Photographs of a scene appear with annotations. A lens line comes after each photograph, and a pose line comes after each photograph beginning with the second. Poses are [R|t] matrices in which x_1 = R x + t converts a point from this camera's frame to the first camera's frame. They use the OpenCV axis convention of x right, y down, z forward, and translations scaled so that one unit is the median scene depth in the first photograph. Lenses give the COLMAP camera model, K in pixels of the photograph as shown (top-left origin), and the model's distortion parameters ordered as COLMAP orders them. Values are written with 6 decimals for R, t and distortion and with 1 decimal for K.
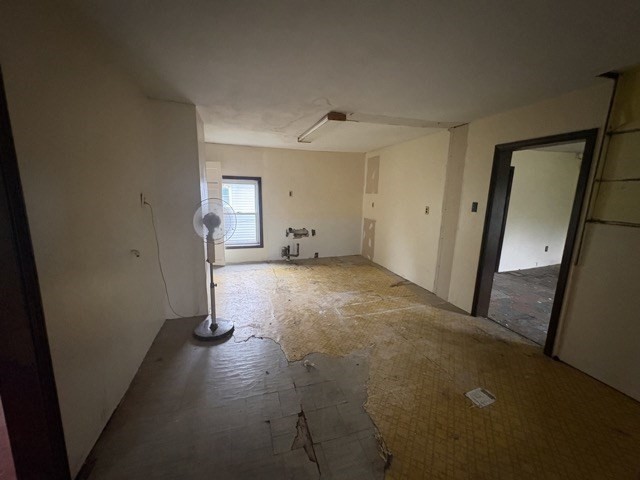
lens RADIAL K [[256.7, 0, 320.0], [0, 256.7, 240.0], [0, 0, 1]] dist [0.000483, 0.000054]
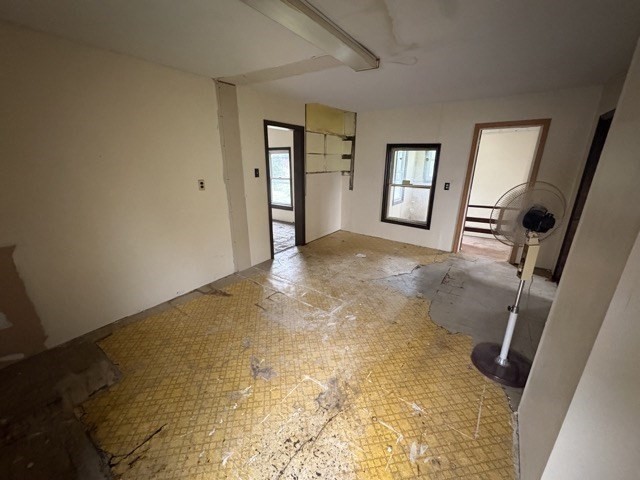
lens RADIAL K [[256.7, 0, 320.0], [0, 256.7, 240.0], [0, 0, 1]] dist [0.000483, 0.000054]
pose [[-0.608181, -0.267917, 0.747219, -0.440257], [0.121490, 0.898815, 0.421156, -0.273397], [-0.784446, 0.346919, -0.514093, 1.311193]]
